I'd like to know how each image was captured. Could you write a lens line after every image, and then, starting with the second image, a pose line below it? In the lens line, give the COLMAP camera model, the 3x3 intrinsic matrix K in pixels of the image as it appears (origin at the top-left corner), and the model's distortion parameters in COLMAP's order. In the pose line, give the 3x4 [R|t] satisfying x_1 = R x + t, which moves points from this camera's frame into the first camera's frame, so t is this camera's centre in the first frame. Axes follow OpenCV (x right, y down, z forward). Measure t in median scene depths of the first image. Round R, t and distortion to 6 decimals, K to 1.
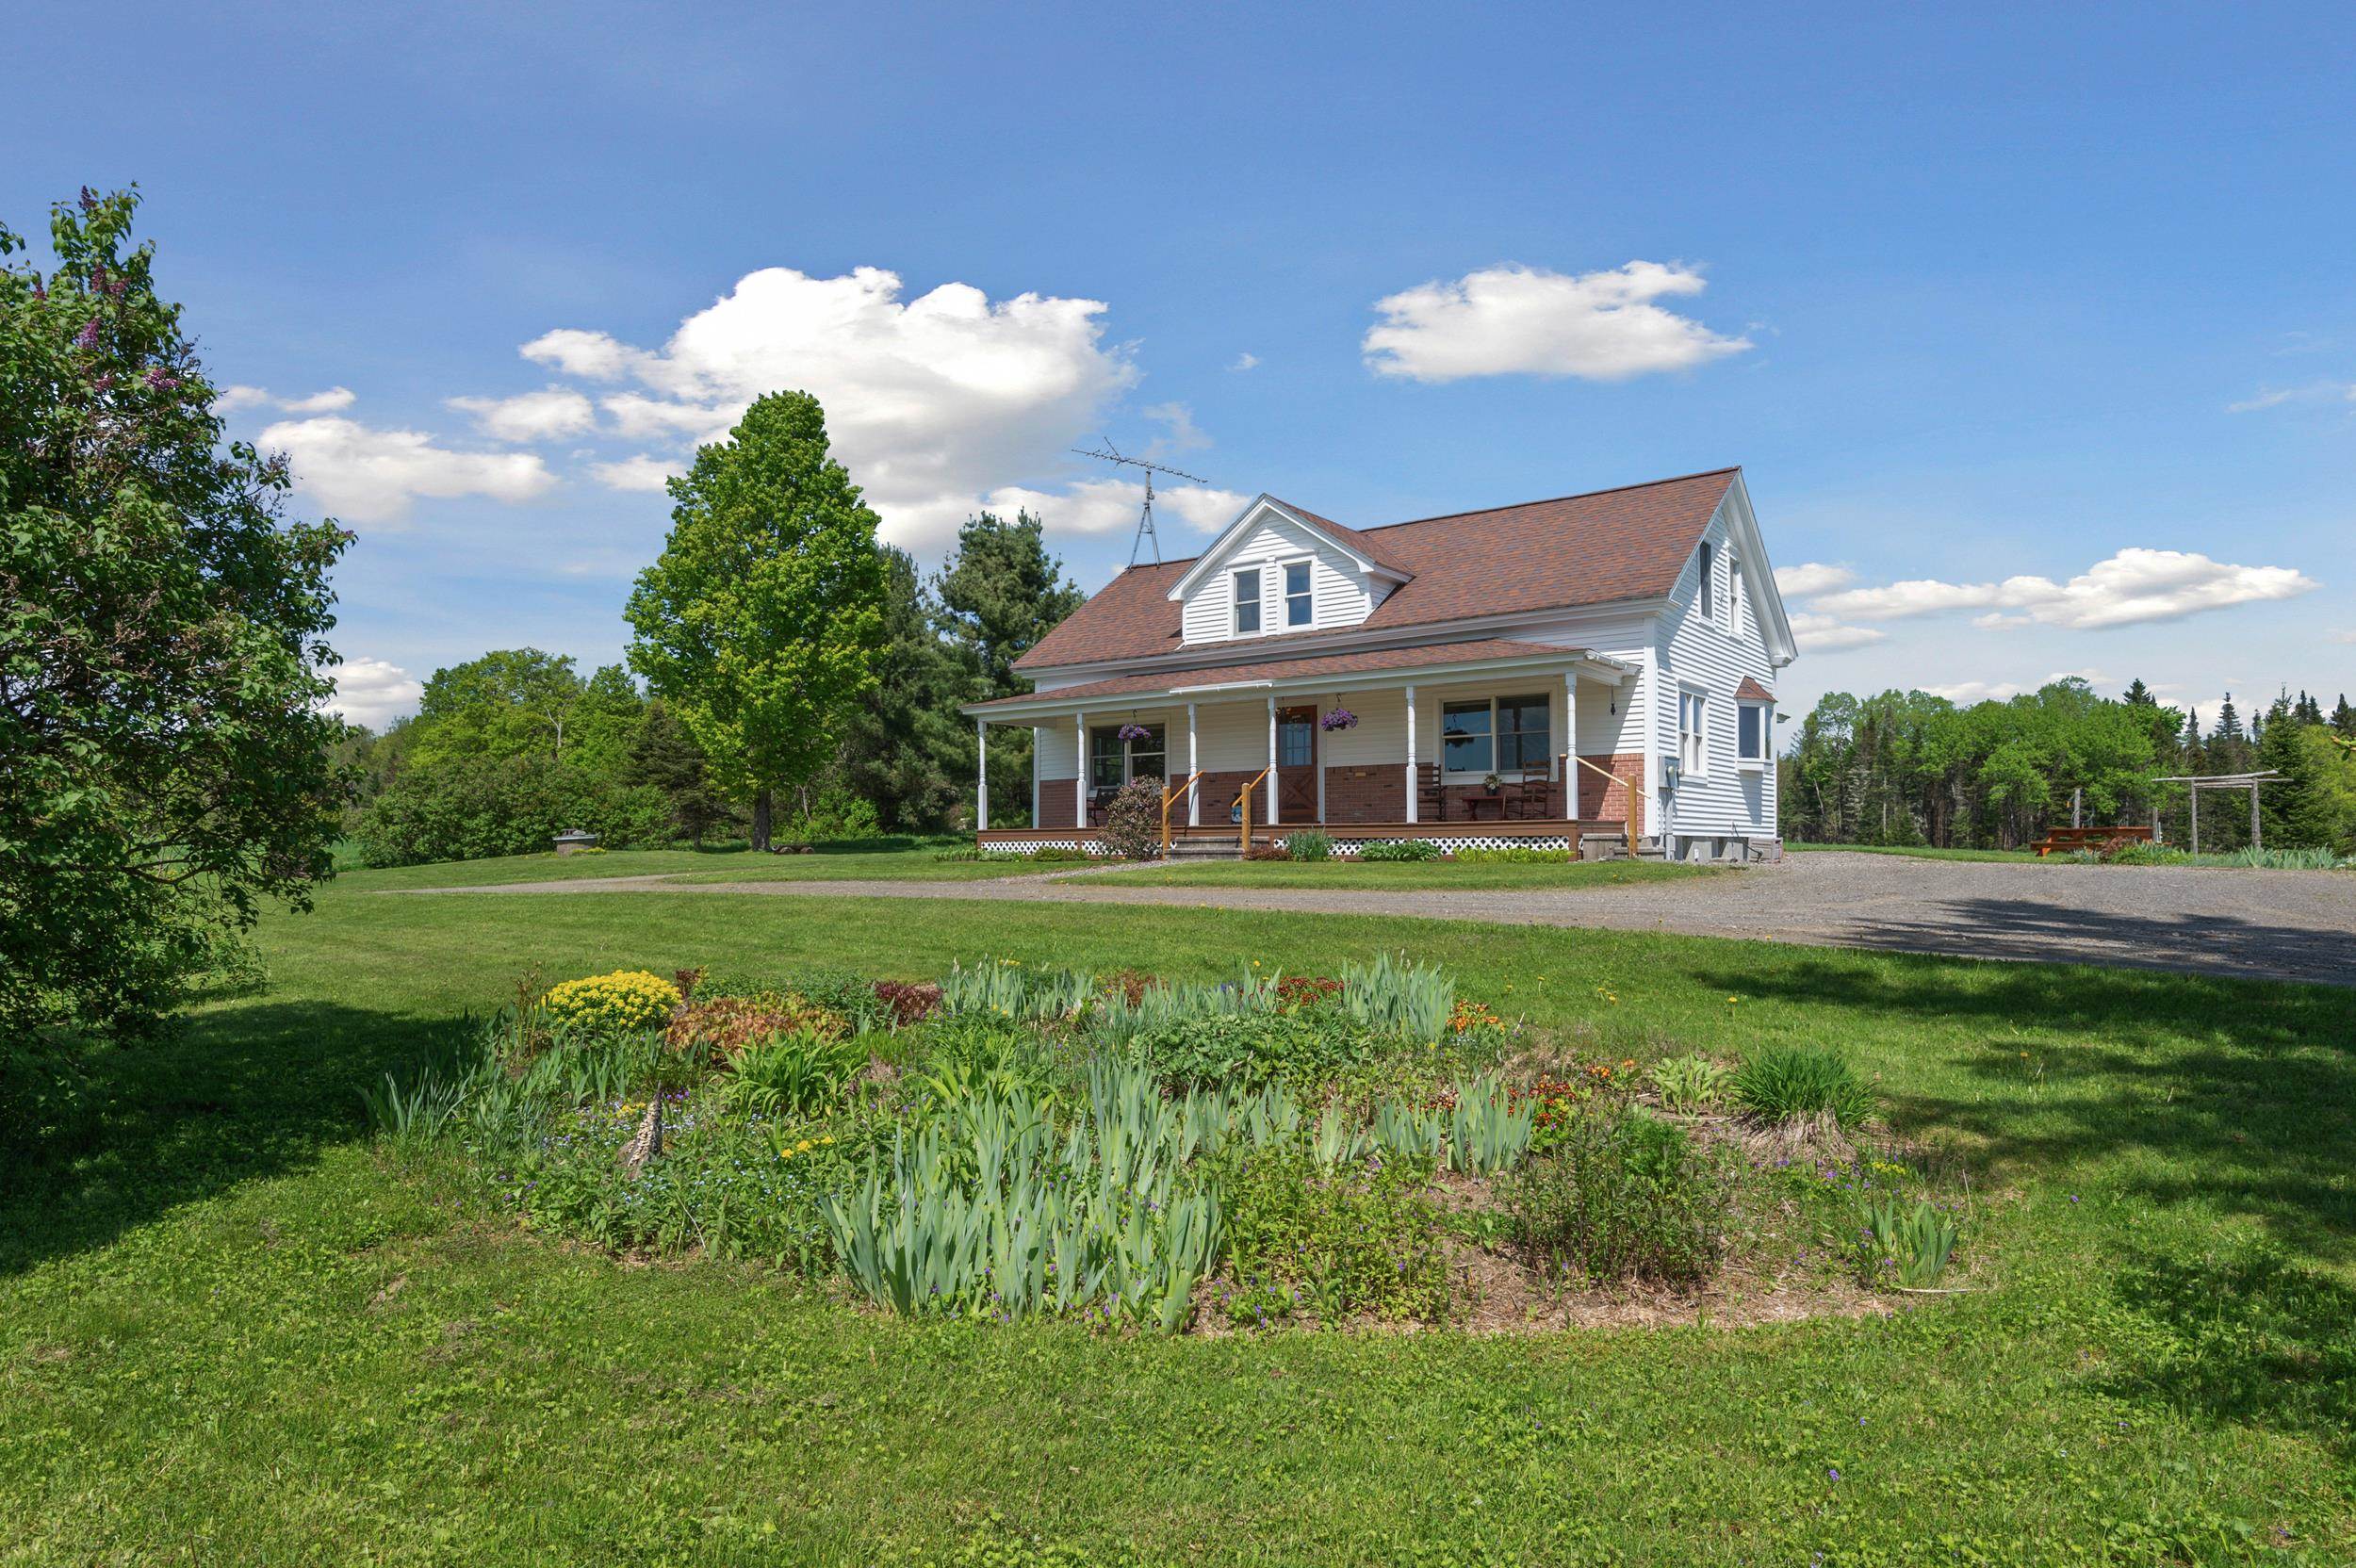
lens RADIAL K [[1324.4, 0, 1178.9], [0, 1324.4, 813.9], [0, 0, 1]] dist [0.002453, -0.000075]
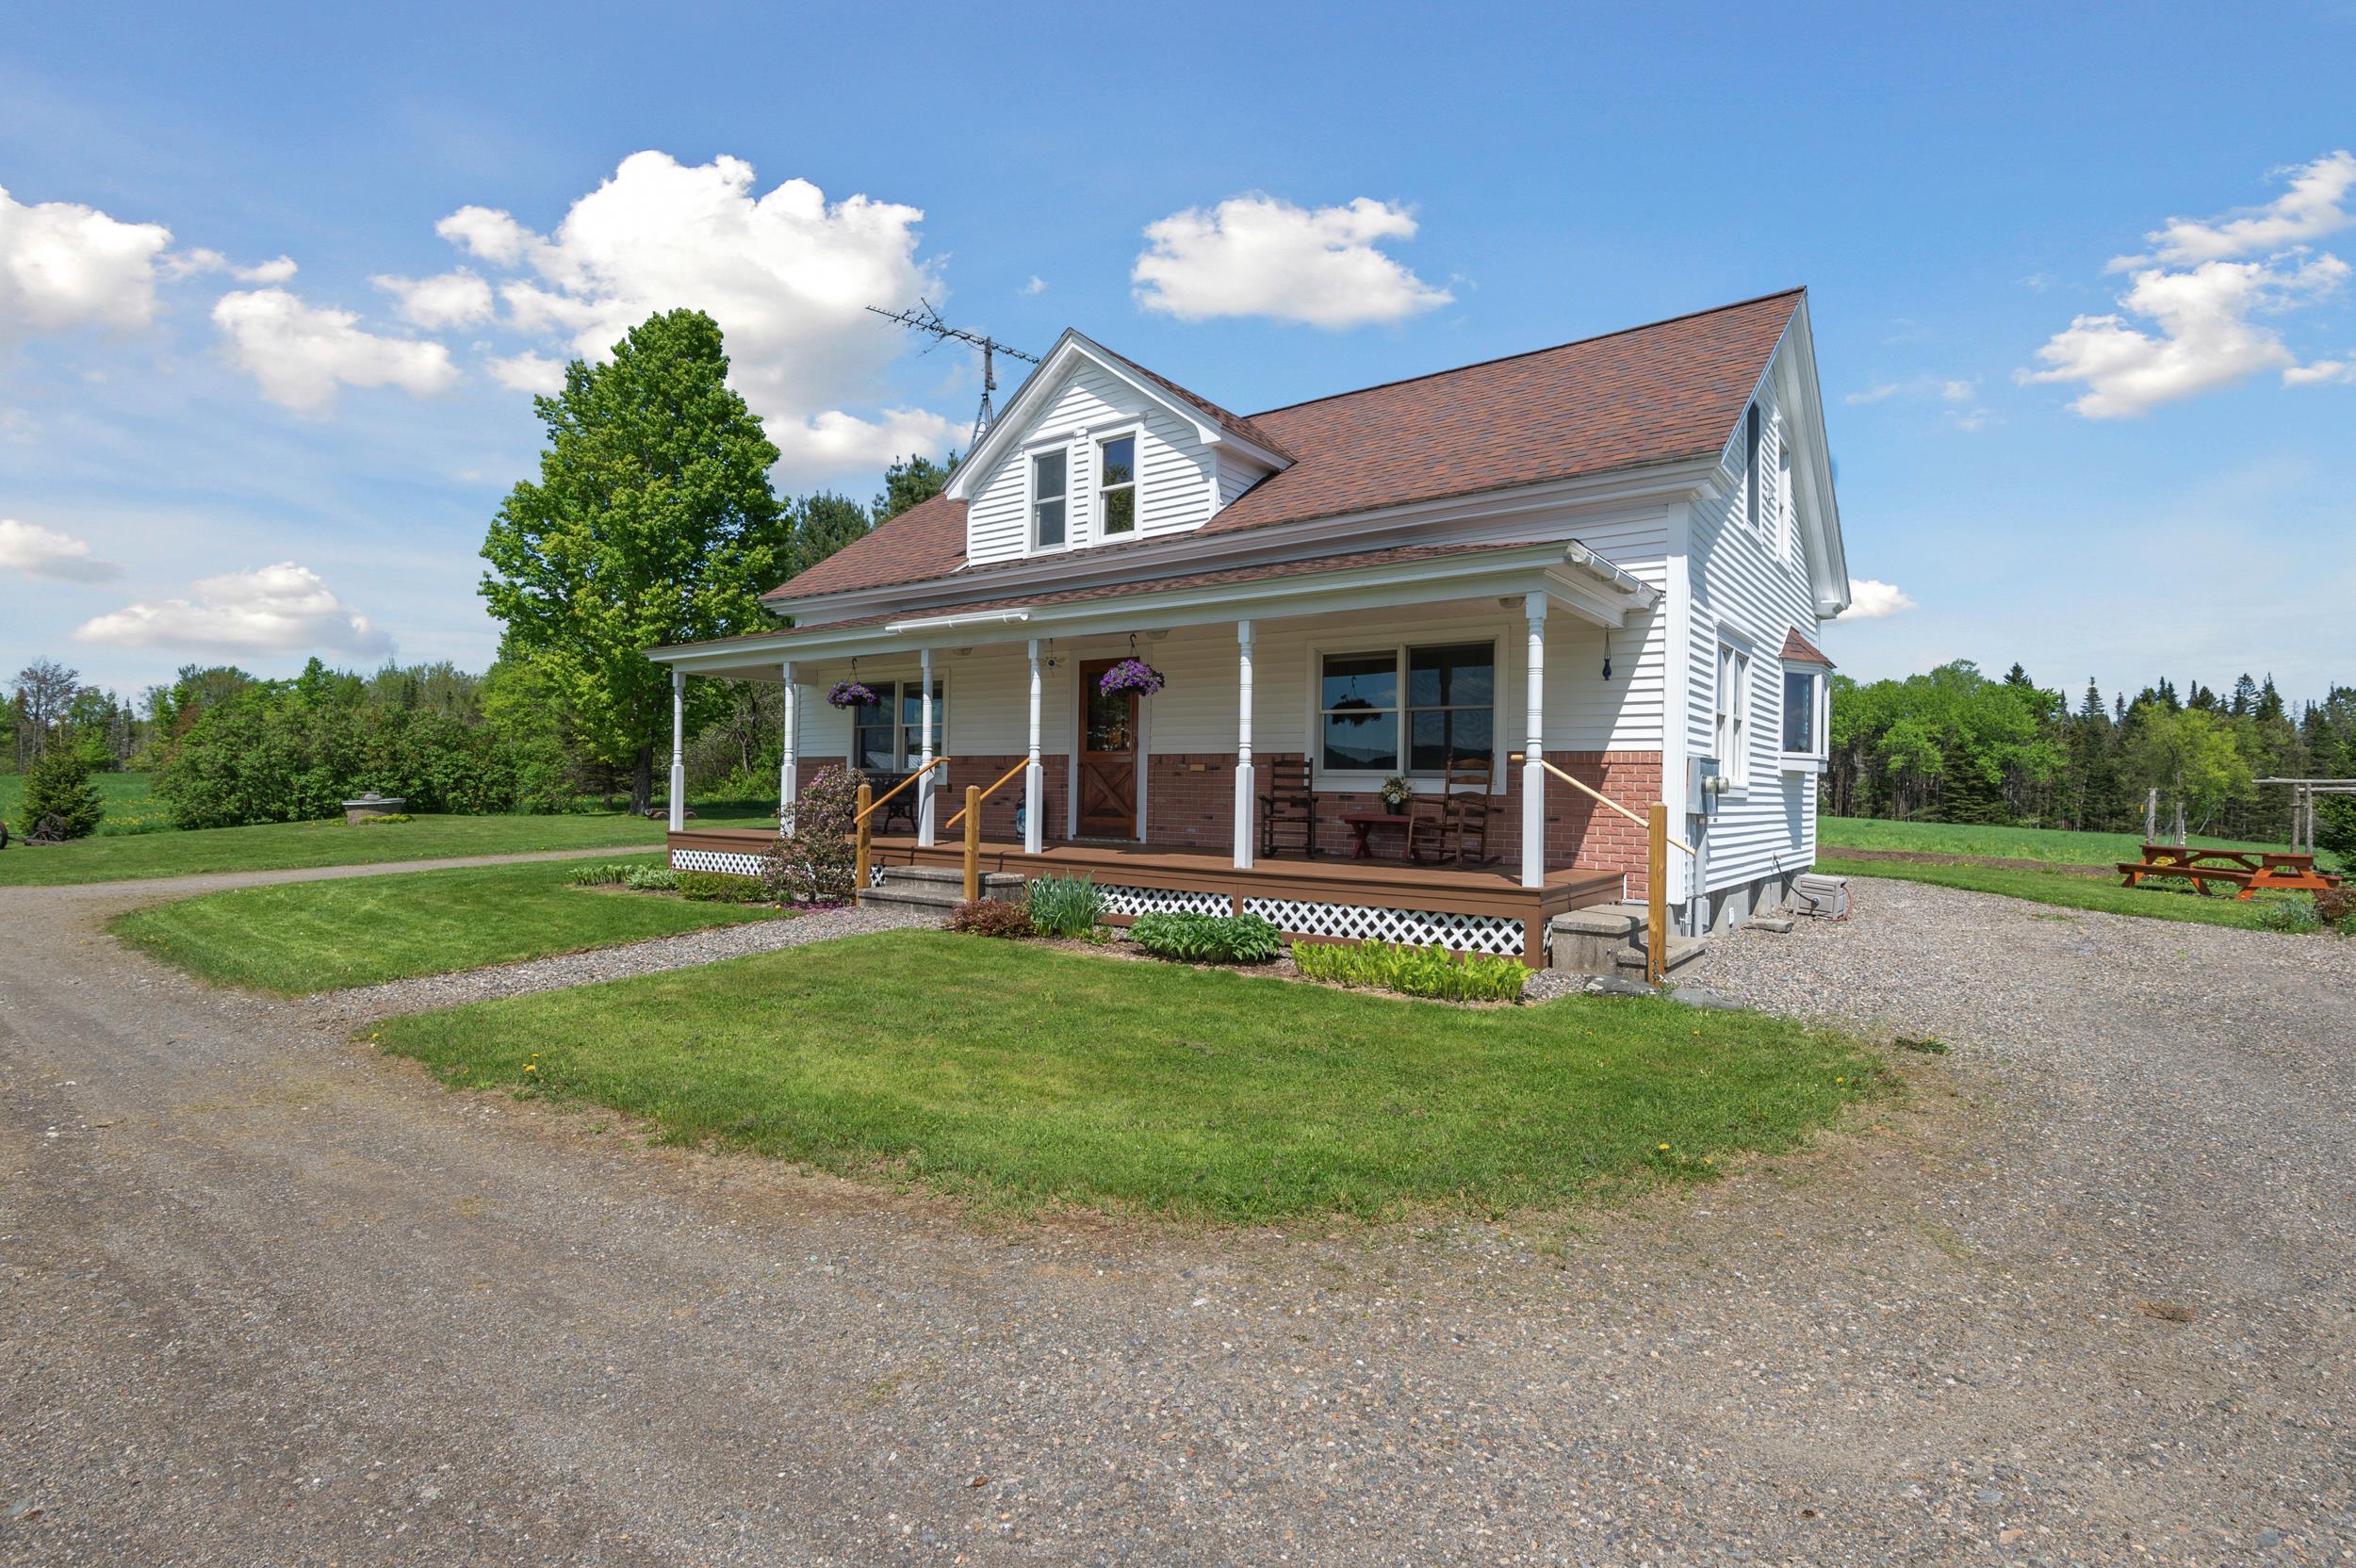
lens RADIAL K [[1113.4, 0, 1245.4], [0, 1113.4, 795.2], [0, 0, 1]] dist [0.023230, -0.022136]
pose [[0.998594, 0.015955, 0.050545, 0.126393], [-0.017428, 0.999432, 0.028844, -0.030762], [-0.050057, -0.029684, 0.998305, 0.443752]]
